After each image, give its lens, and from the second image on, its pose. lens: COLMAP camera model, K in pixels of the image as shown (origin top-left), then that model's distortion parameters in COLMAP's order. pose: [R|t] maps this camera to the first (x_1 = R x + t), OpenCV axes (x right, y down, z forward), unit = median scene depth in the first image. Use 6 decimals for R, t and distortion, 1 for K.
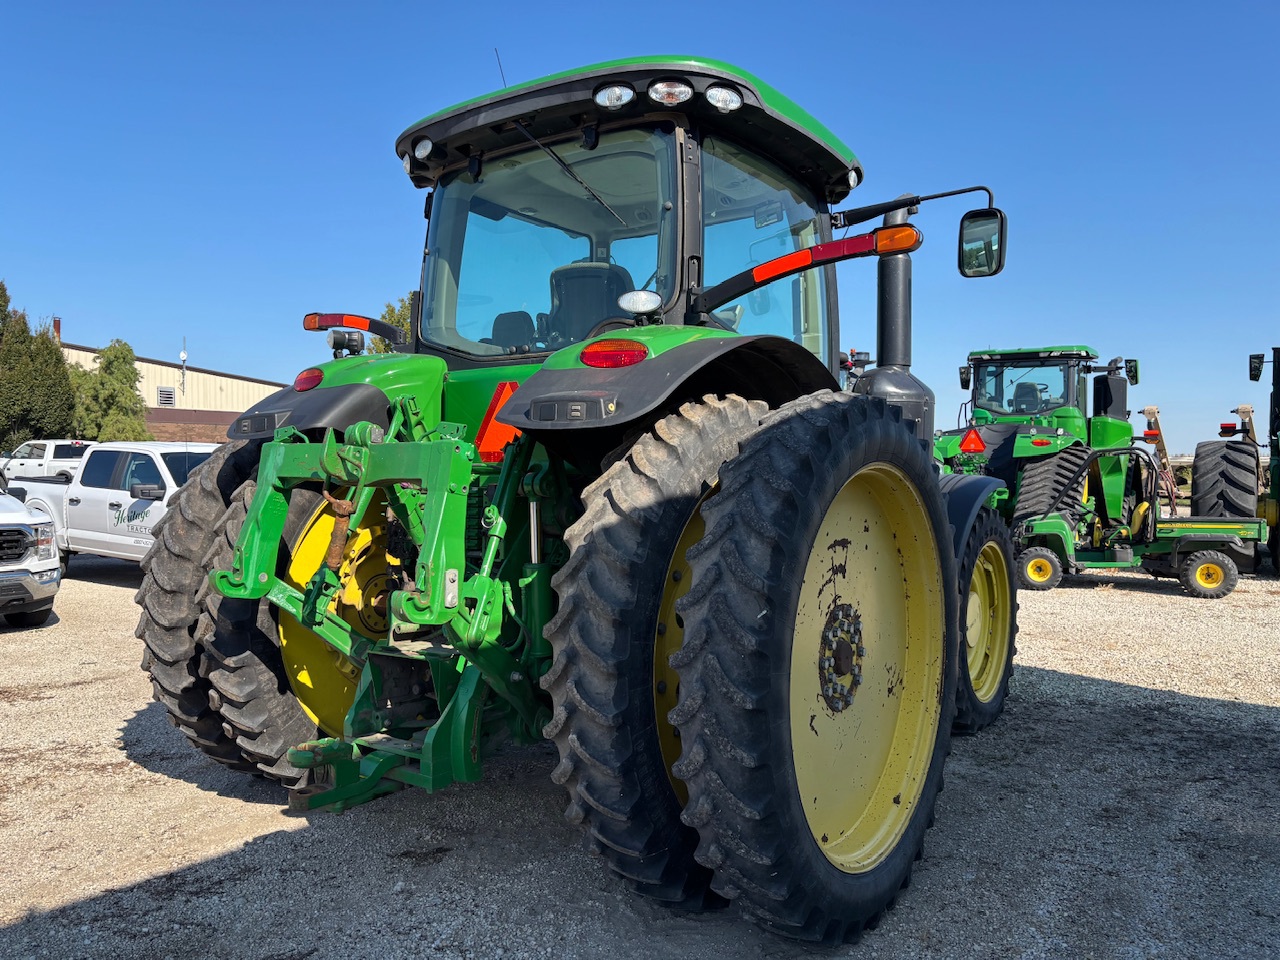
lens RADIAL K [[950.3, 0, 637.6], [0, 950.3, 488.7], [0, 0, 1]] dist [0.042607, -0.053173]
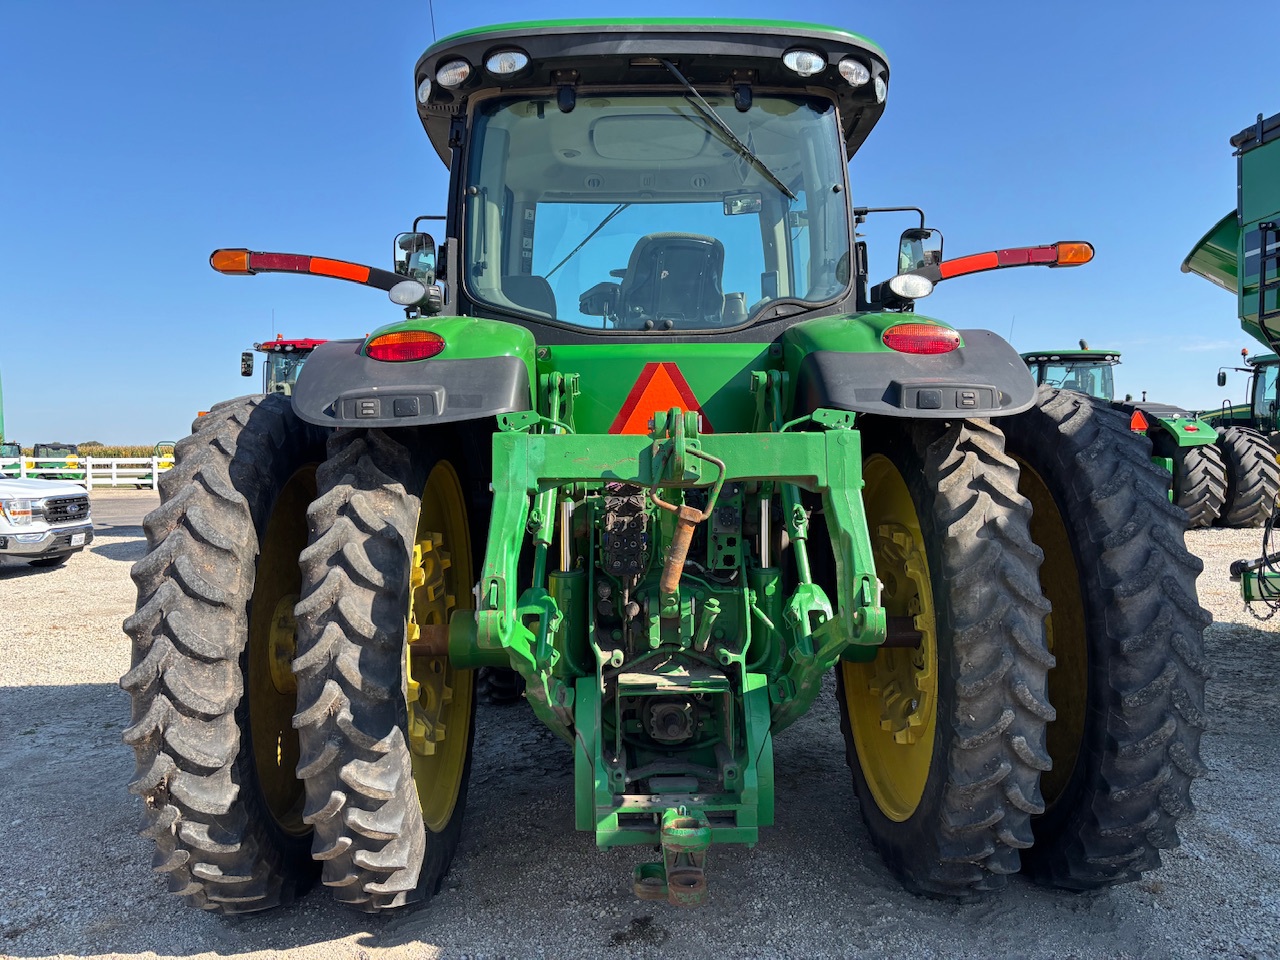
lens RADIAL K [[950.3, 0, 639.8], [0, 950.3, 480.4], [0, 0, 1]] dist [0.042607, -0.053173]
pose [[0.806038, -0.029174, 0.591145, -0.665434], [0.025746, 0.999567, 0.014225, -0.017544], [-0.591304, 0.003753, 0.806440, 0.317469]]
